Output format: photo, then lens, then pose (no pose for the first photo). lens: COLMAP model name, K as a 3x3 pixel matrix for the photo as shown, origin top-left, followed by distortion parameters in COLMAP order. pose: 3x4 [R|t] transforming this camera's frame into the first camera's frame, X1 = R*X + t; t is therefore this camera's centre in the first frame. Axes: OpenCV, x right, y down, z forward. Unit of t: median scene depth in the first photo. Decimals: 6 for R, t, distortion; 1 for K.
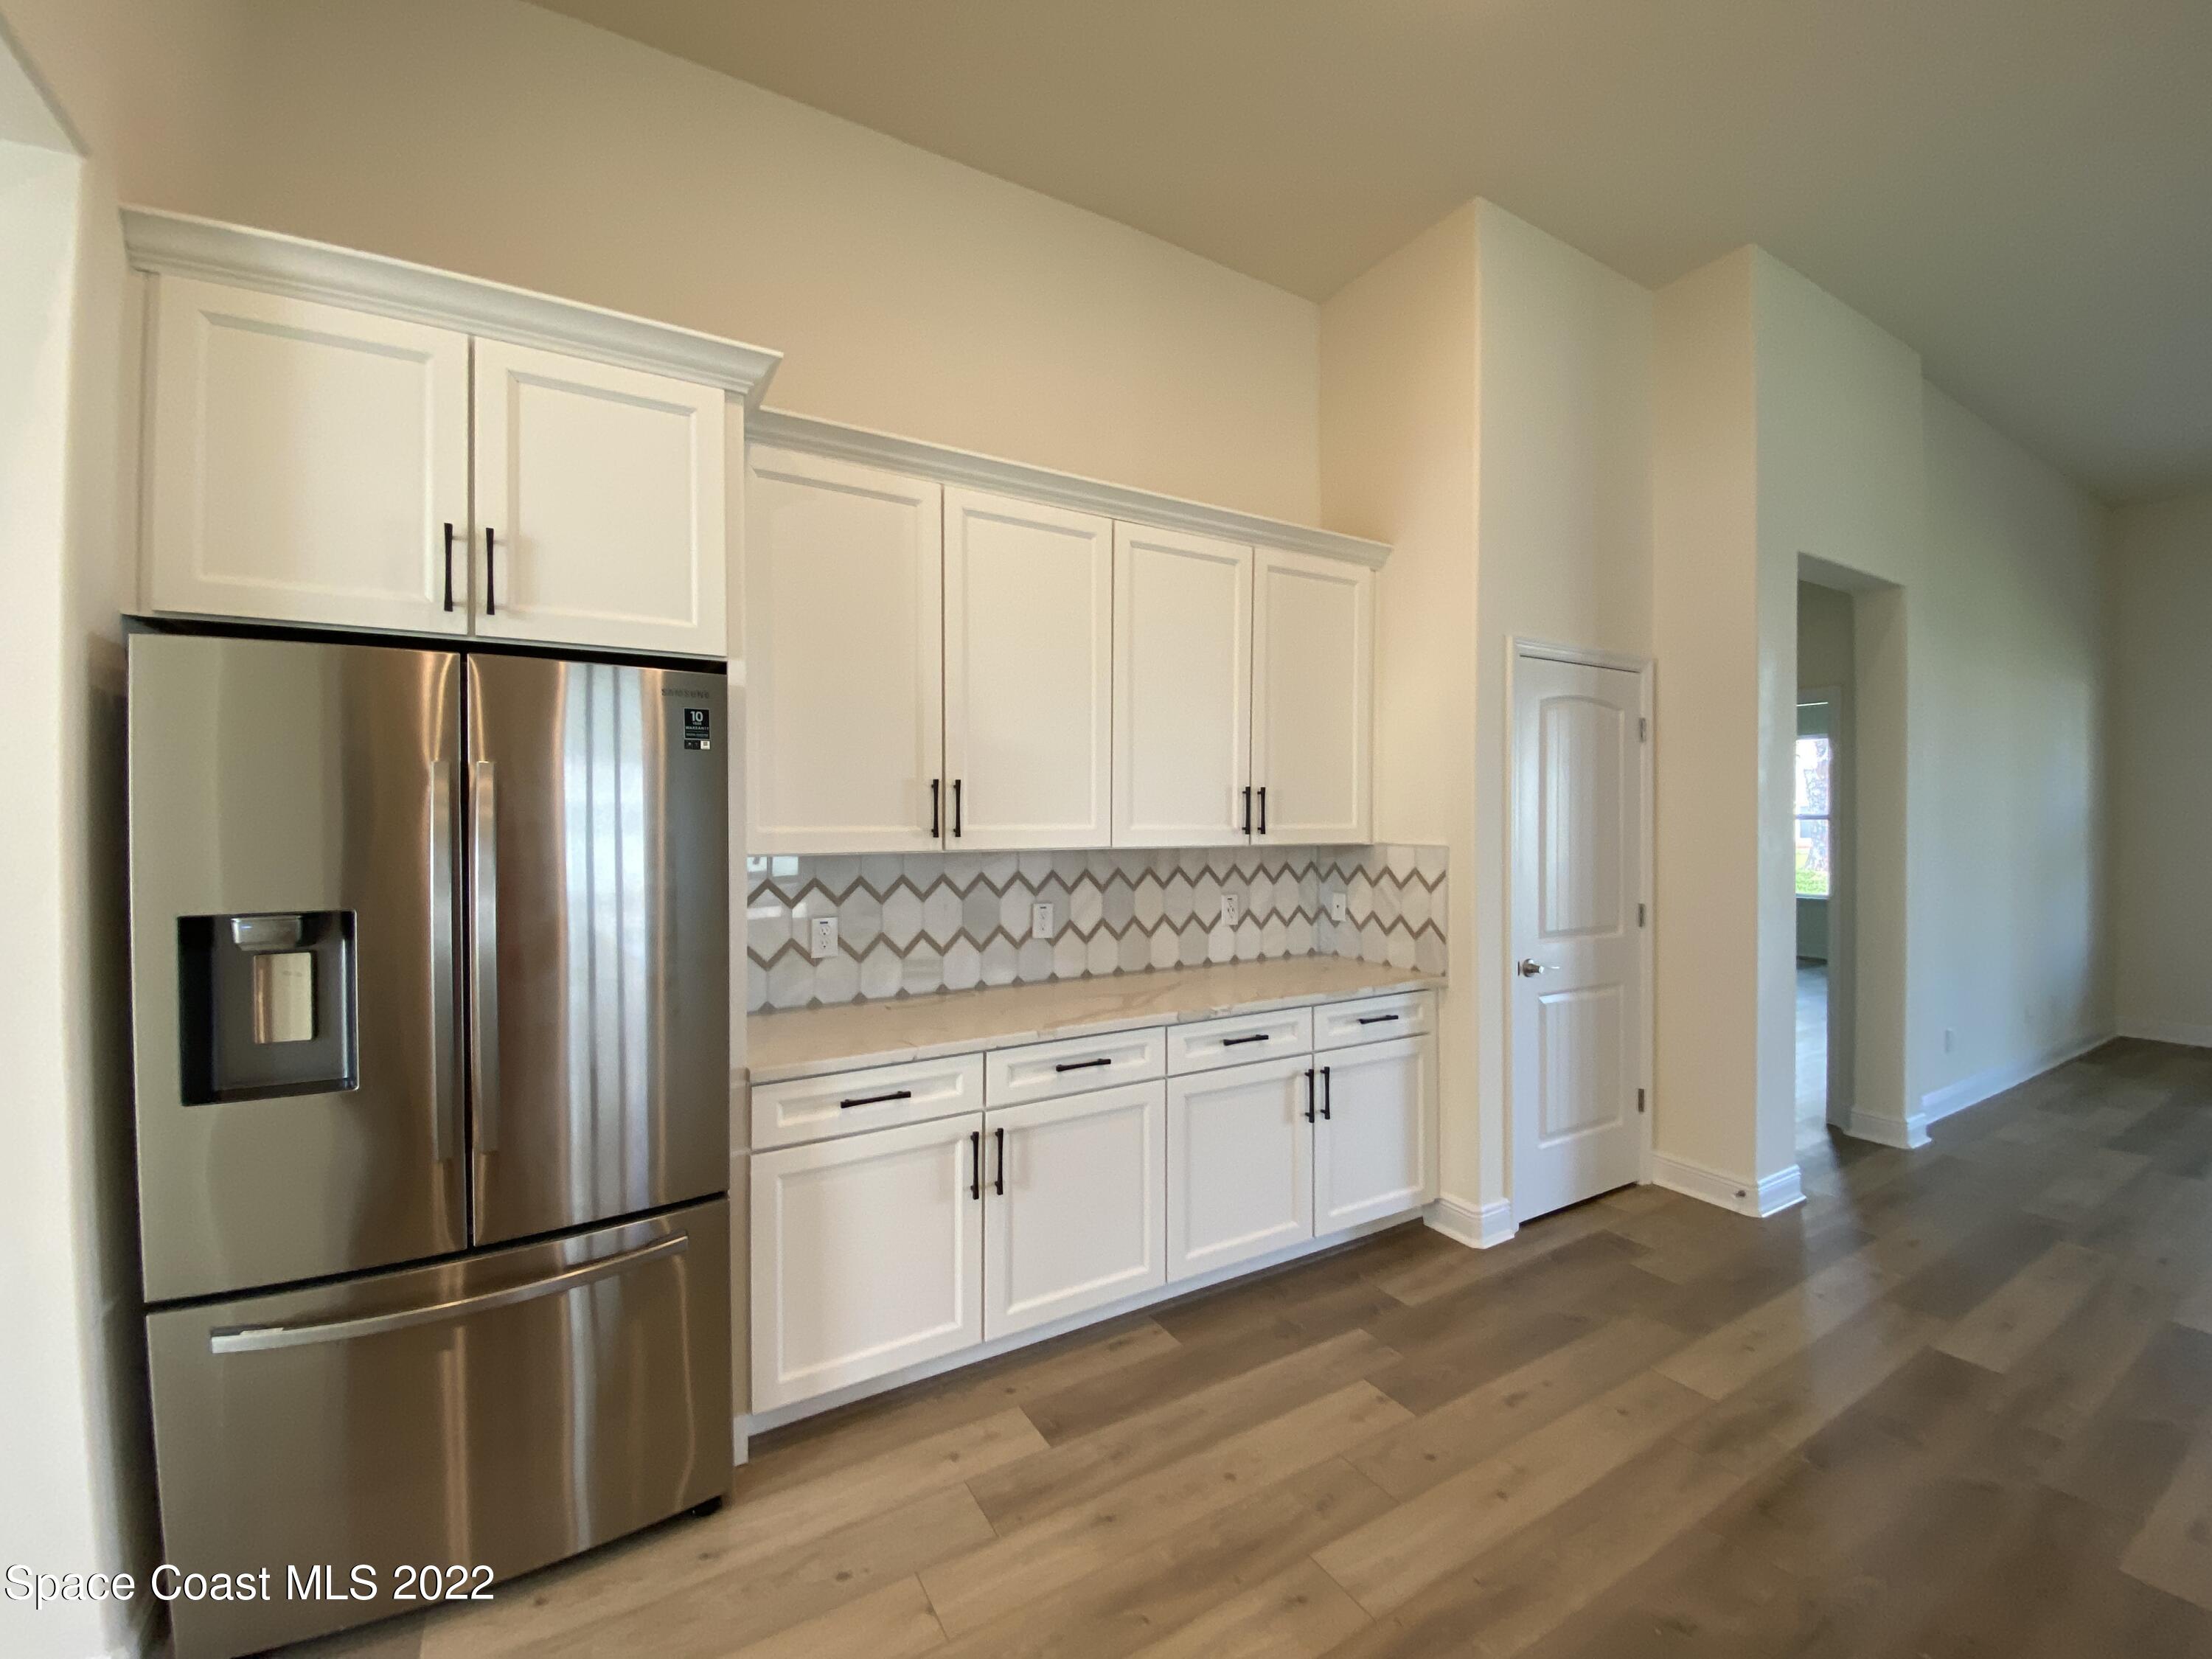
lens RADIAL K [[908.9, 0, 1106.0], [0, 908.9, 829.5], [0, 0, 1]] dist [0.075179, -0.056118]
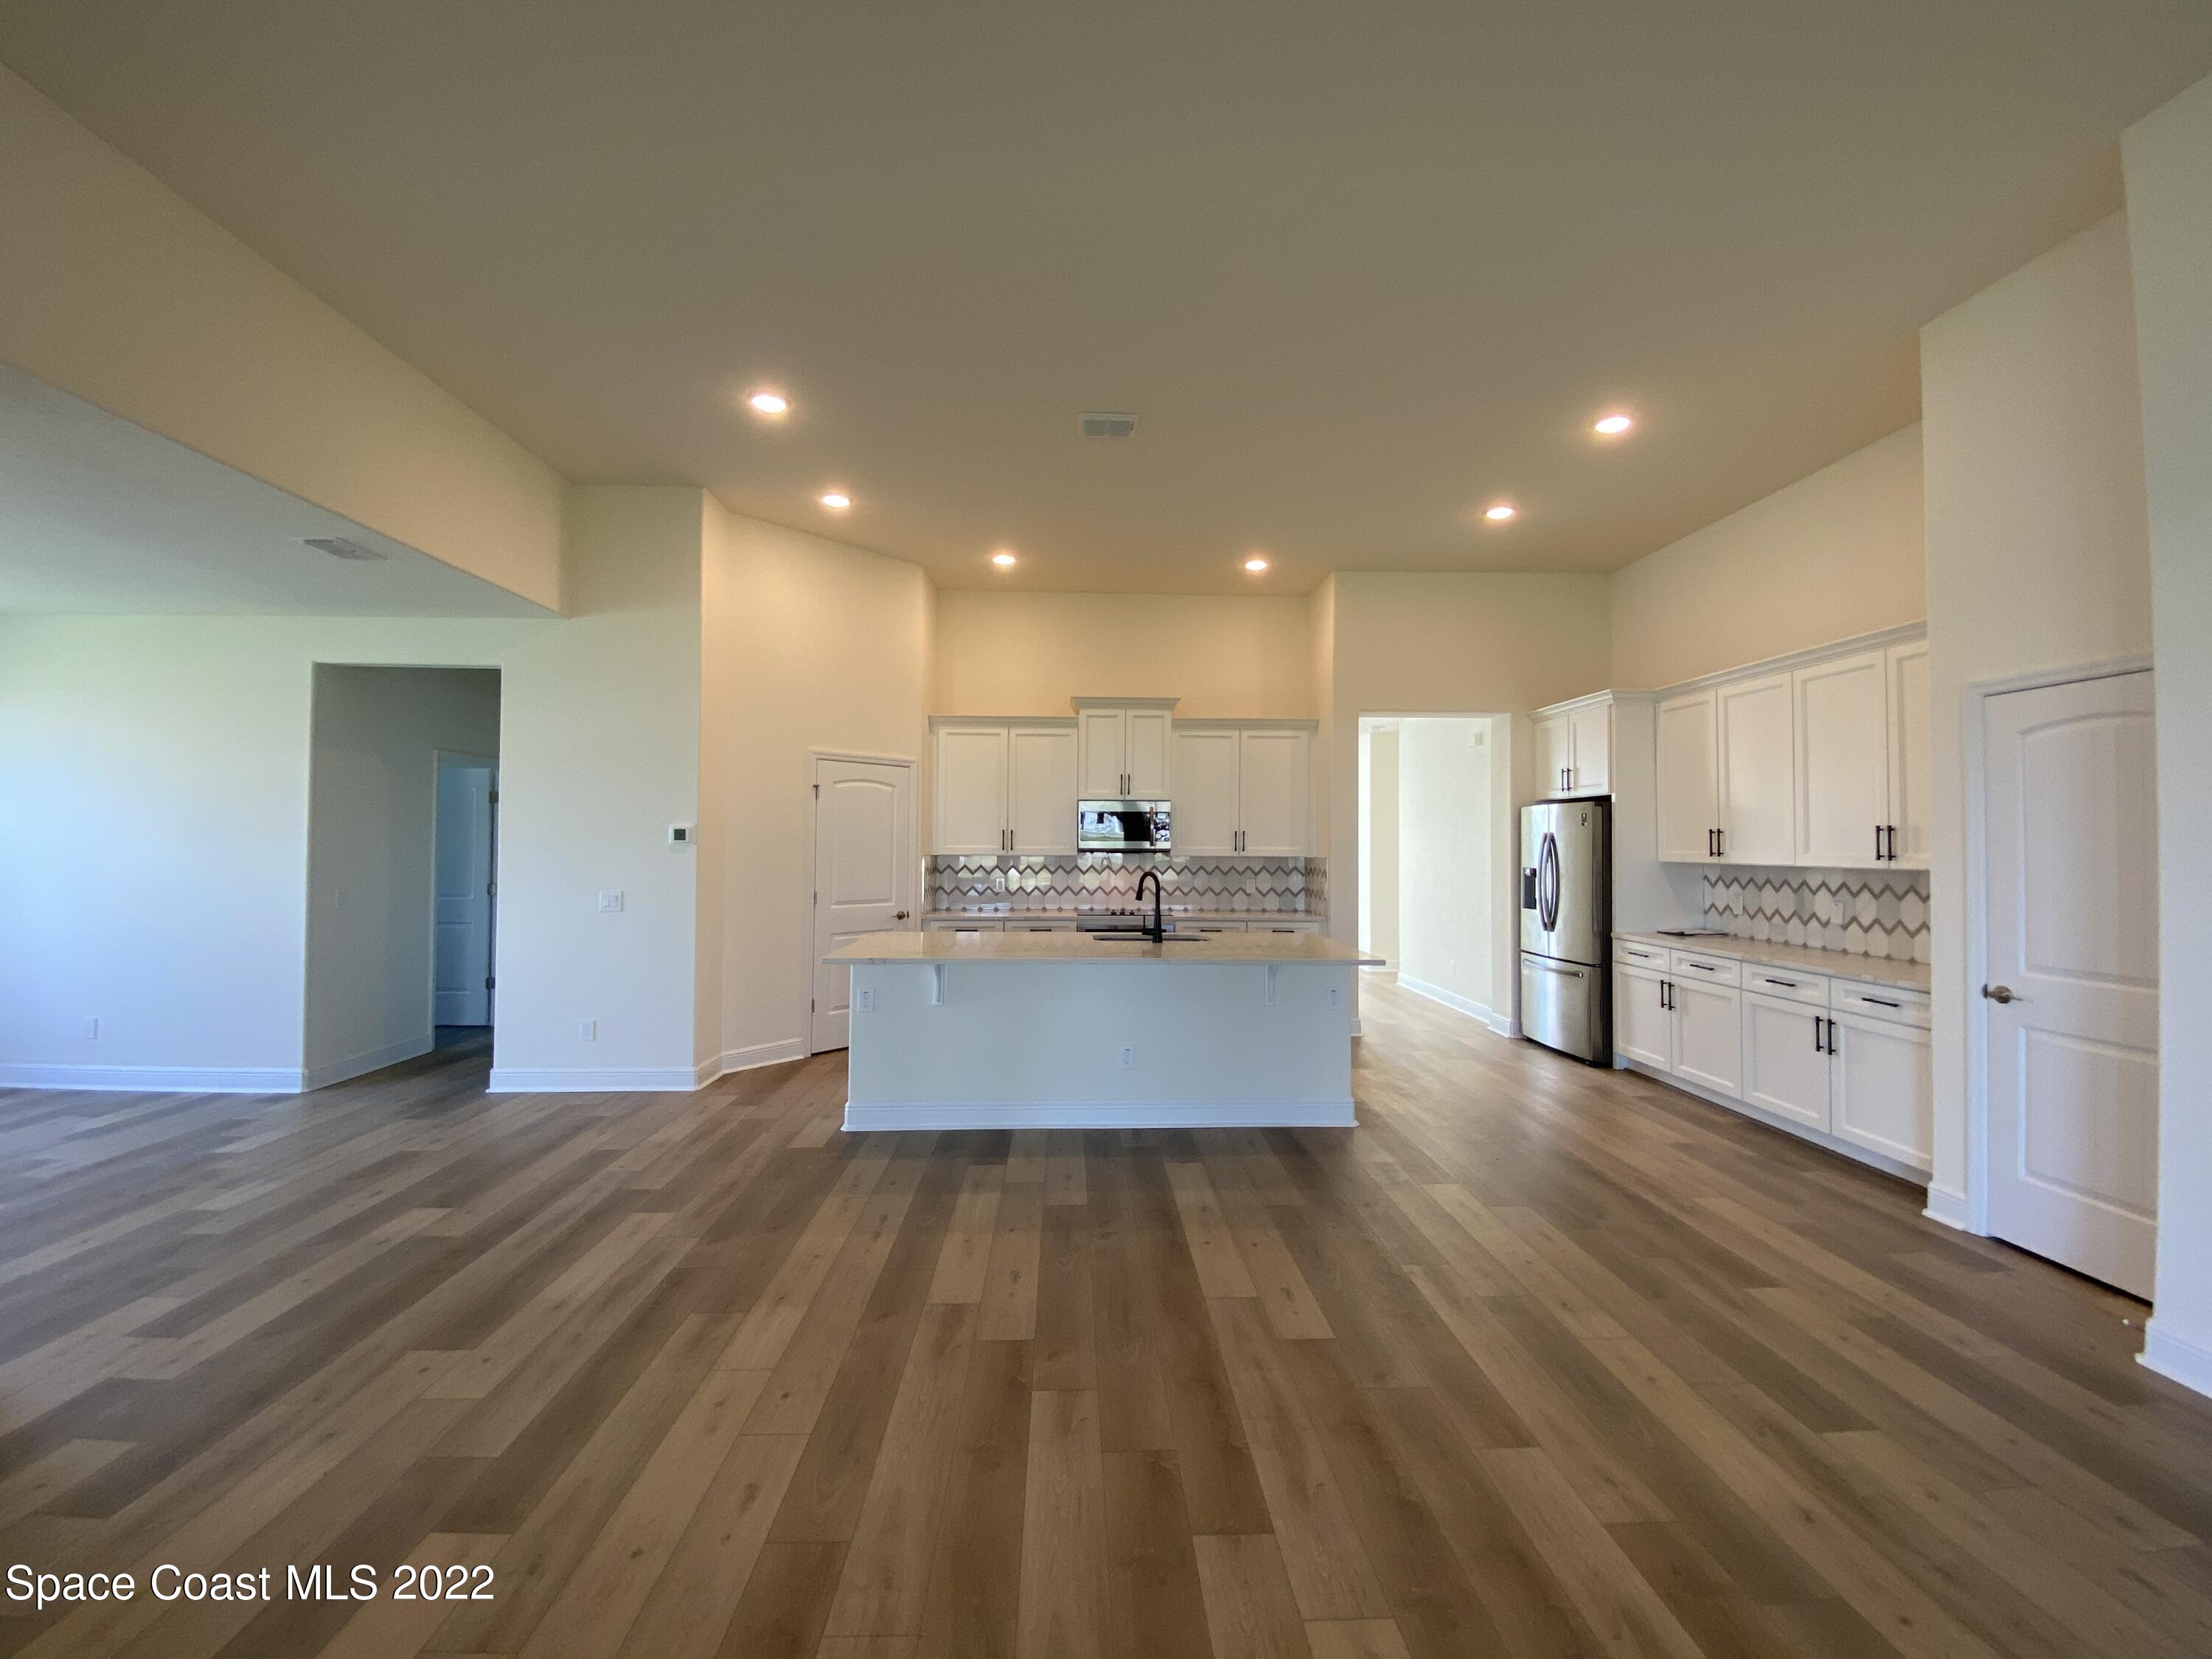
lens RADIAL K [[892.7, 0, 1106.0], [0, 892.7, 829.5], [0, 0, 1]] dist [0.000081, 0.000020]
pose [[-0.481257, -0.017472, -0.876405, 1.987295], [-0.018546, 0.999780, -0.009748, -0.007109], [0.876383, 0.011562, -0.481475, 0.653777]]
